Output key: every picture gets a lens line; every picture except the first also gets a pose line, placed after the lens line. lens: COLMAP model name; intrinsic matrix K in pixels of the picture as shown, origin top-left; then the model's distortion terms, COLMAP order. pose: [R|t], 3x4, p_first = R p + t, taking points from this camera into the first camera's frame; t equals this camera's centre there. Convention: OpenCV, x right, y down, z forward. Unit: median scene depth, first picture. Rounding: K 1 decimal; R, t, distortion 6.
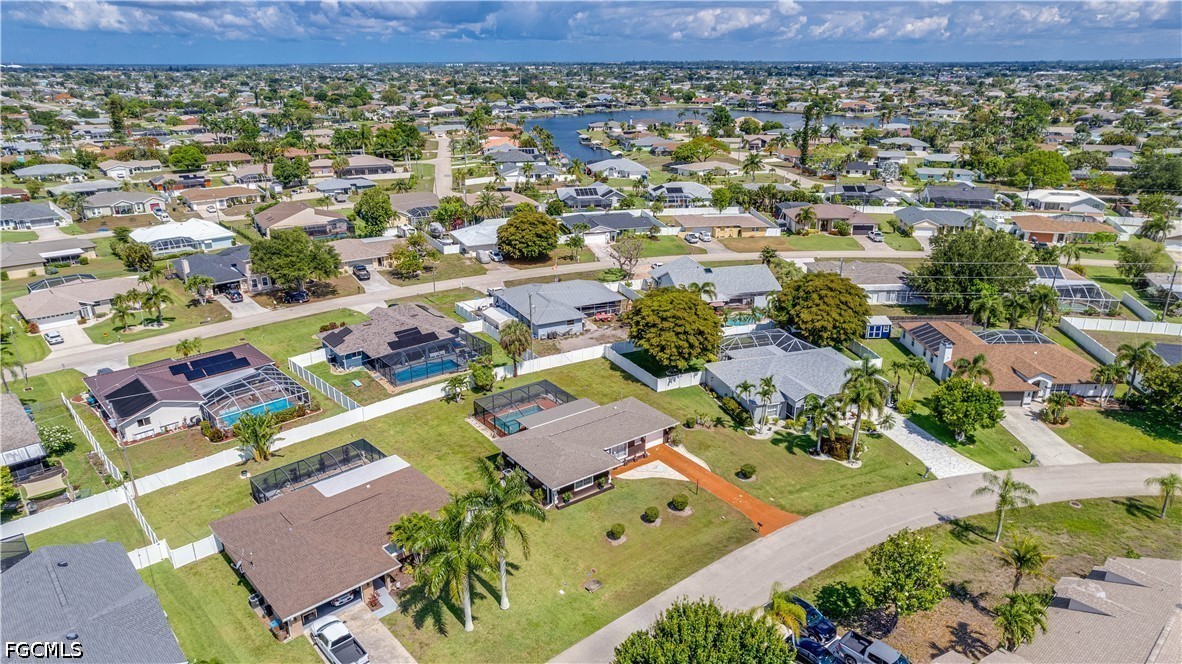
lens RADIAL K [[760.1, 0, 585.6], [0, 760.1, 335.7], [0, 0, 1]] dist [-0.044050, 0.062761]
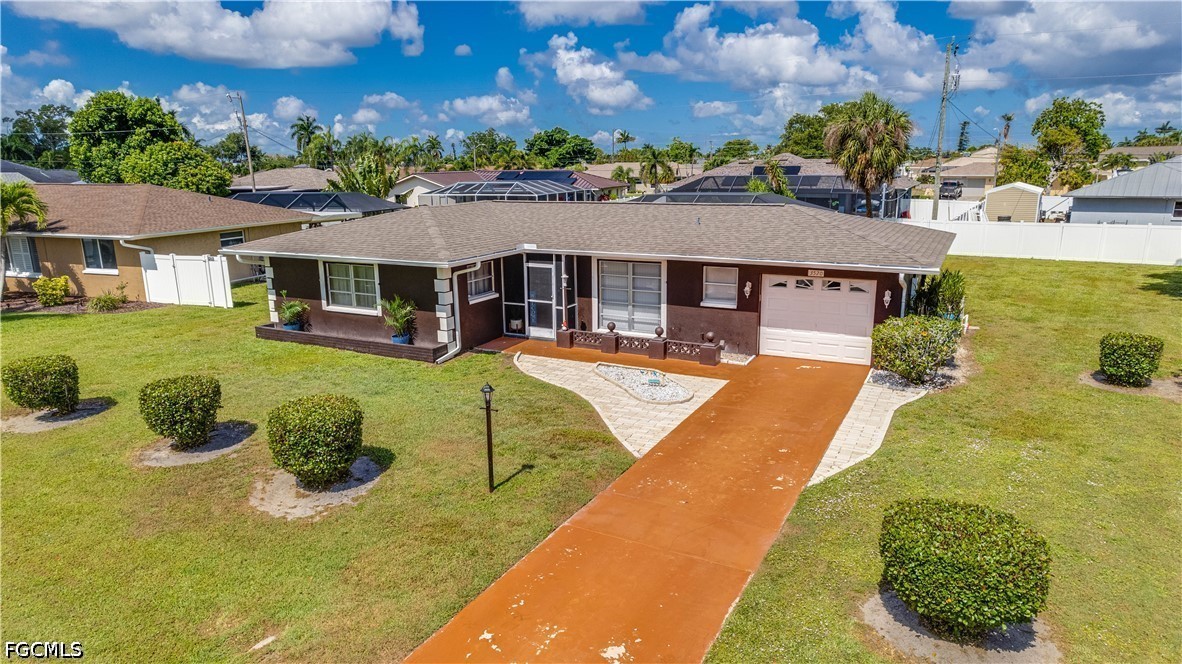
lens RADIAL K [[760.1, 0, 585.6], [0, 760.1, 335.7], [0, 0, 1]] dist [-0.044050, 0.062761]
pose [[0.443267, 0.200494, -0.873680, 0.225622], [-0.298039, 0.952178, 0.067296, 0.127175], [0.845391, 0.230561, 0.481825, 0.731719]]
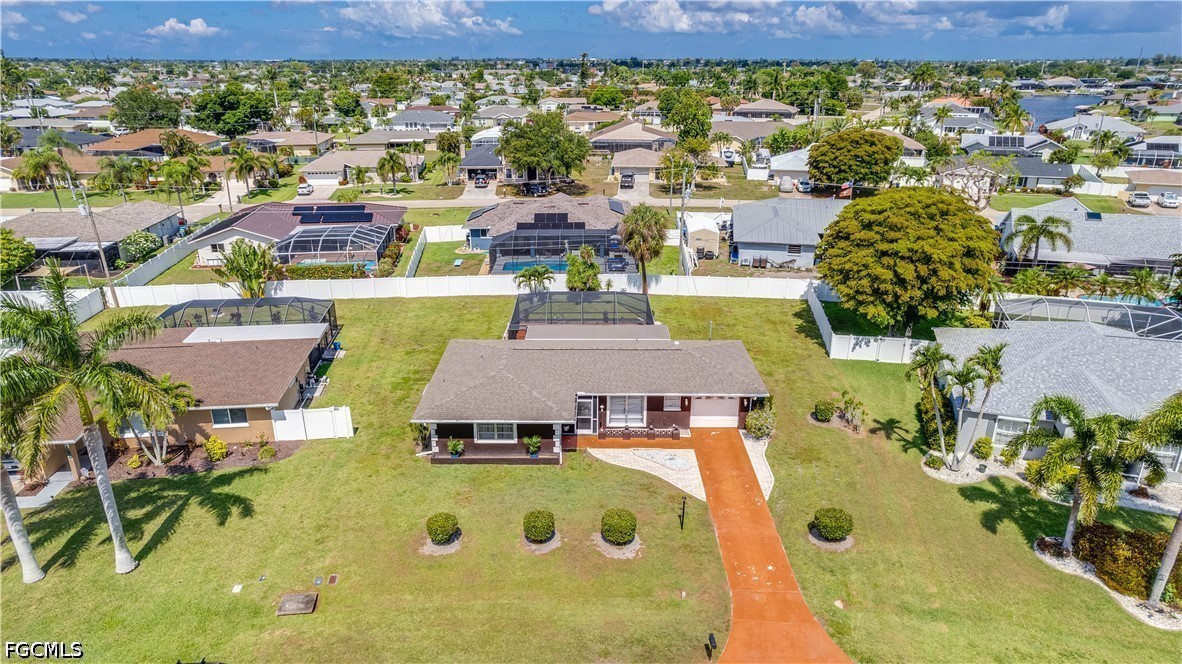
lens RADIAL K [[760.1, 0, 585.6], [0, 760.1, 335.7], [0, 0, 1]] dist [-0.044050, 0.062761]
pose [[0.807899, 0.208582, -0.551174, 0.257211], [-0.206799, 0.976136, 0.066281, 0.060195], [0.551846, 0.060434, 0.831754, 0.453733]]
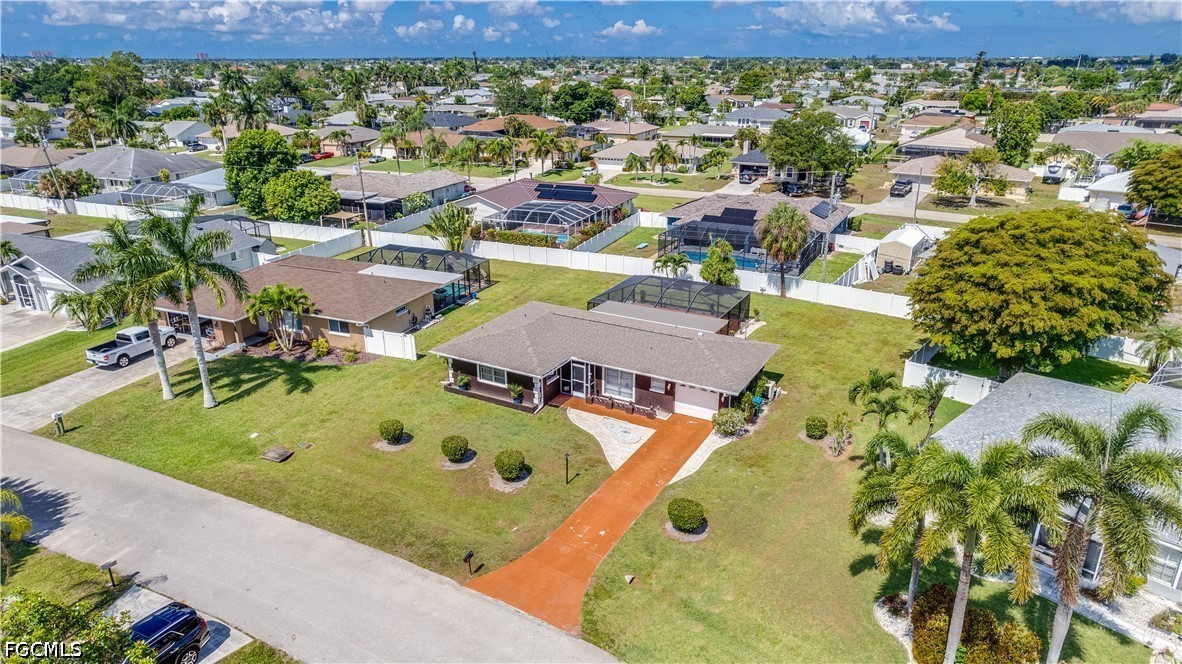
lens RADIAL K [[760.1, 0, 585.6], [0, 760.1, 335.7], [0, 0, 1]] dist [-0.044050, 0.062761]
pose [[0.419413, 0.320216, -0.849444, 0.431351], [-0.313438, 0.929257, 0.195543, 0.011668], [0.851968, 0.184235, 0.490111, 0.584003]]
